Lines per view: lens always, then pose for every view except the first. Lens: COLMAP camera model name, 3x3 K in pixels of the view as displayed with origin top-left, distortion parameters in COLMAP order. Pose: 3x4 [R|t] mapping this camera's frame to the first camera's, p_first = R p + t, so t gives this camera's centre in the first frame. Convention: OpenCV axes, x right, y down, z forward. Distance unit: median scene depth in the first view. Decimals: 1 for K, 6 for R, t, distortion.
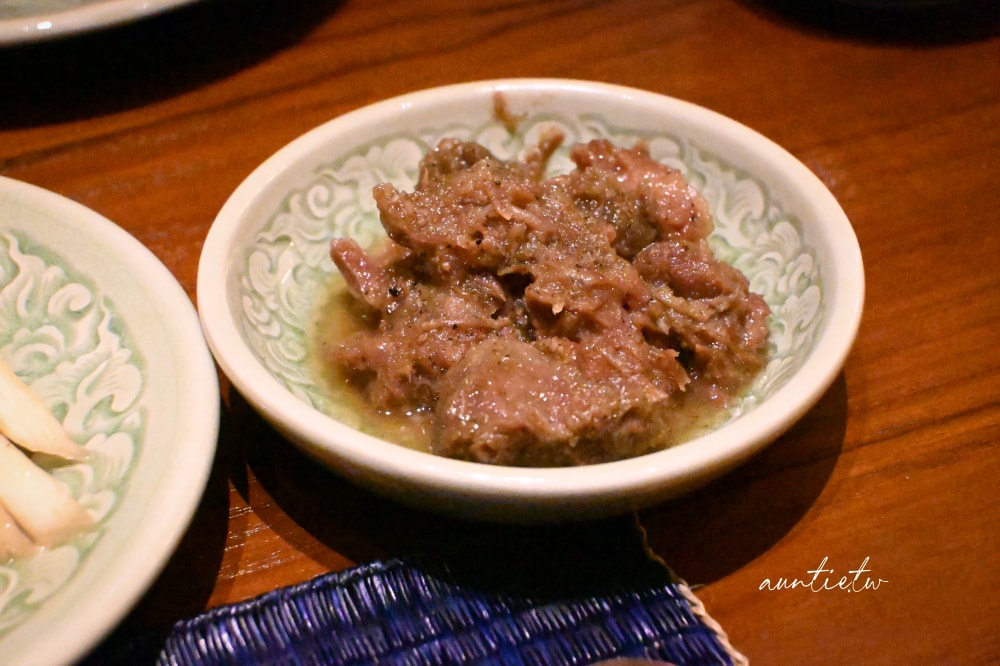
lens RADIAL K [[1939.2, 0, 500.0], [0, 1939.2, 263.8], [0, 0, 1]] dist [0.023116, 0.013570]
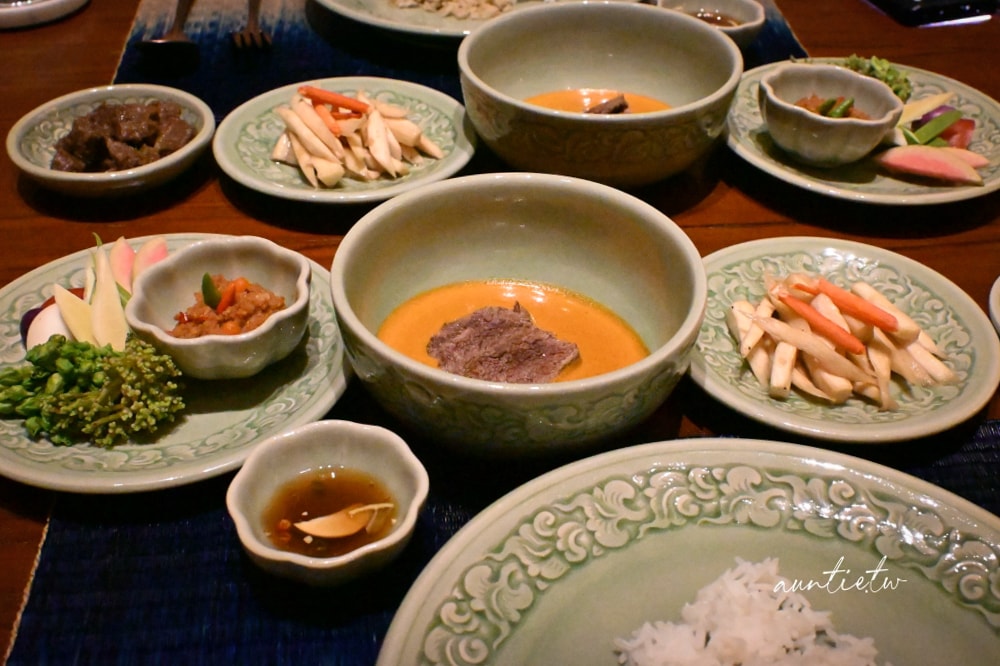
lens RADIAL K [[1198.1, 0, 500.0], [0, 1198.1, 333.0], [0, 0, 1]] dist [-0.000837, -0.014951]
pose [[0.948062, 0.203917, -0.244124, -0.390787], [-0.204787, 0.978557, 0.022095, 0.148143], [0.243395, 0.029046, 0.969492, -0.784632]]
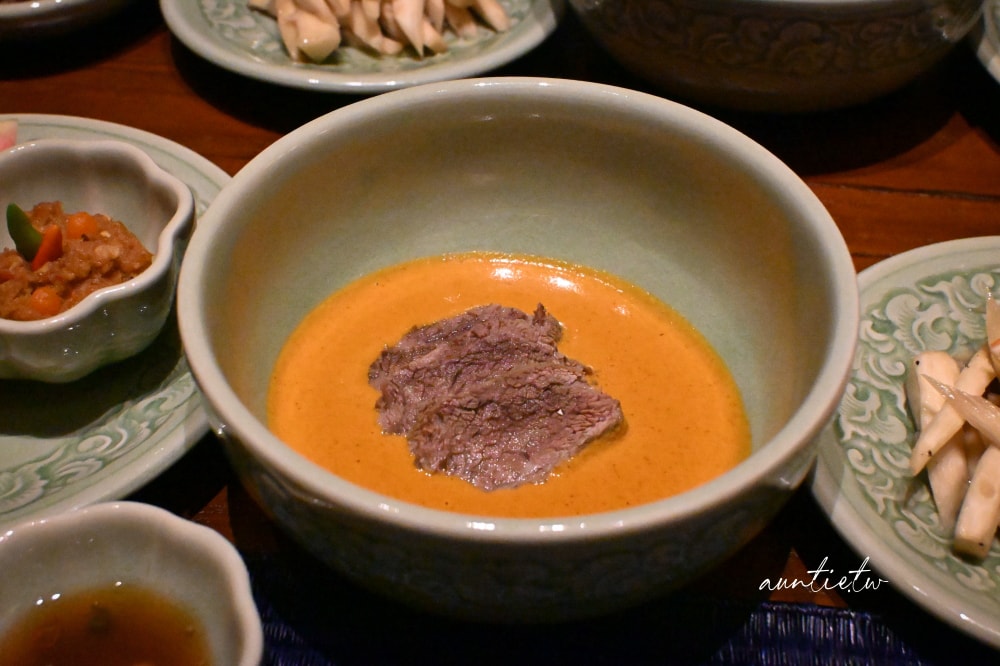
lens RADIAL K [[1408.3, 0, 500.0], [0, 1408.3, 333.0], [0, 0, 1]] dist [-0.002875, -0.013334]
pose [[0.866042, 0.347439, -0.359525, -0.393617], [-0.311894, 0.937450, 0.154630, -0.008118], [0.390761, -0.021782, 0.920235, -0.227373]]
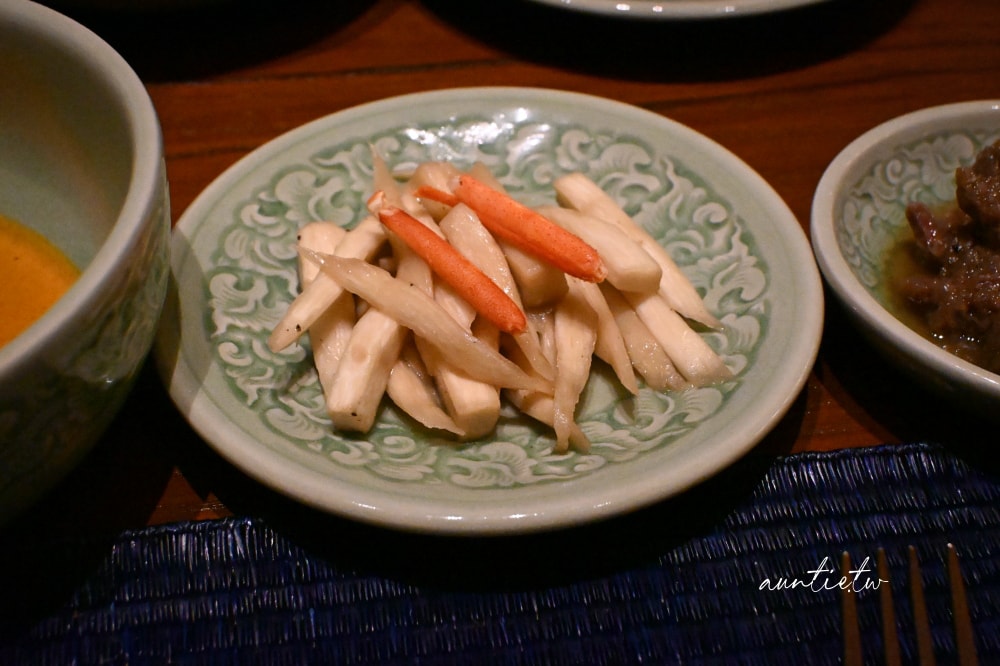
lens RADIAL K [[1511.5, 0, 500.0], [0, 1511.5, 333.0], [0, 0, 1]] dist [-0.003084, -0.022417]
pose [[0.965226, 0.180116, -0.189464, -0.152088], [-0.164836, 0.981864, 0.093661, 0.026353], [0.202897, -0.059174, 0.977410, -0.082347]]
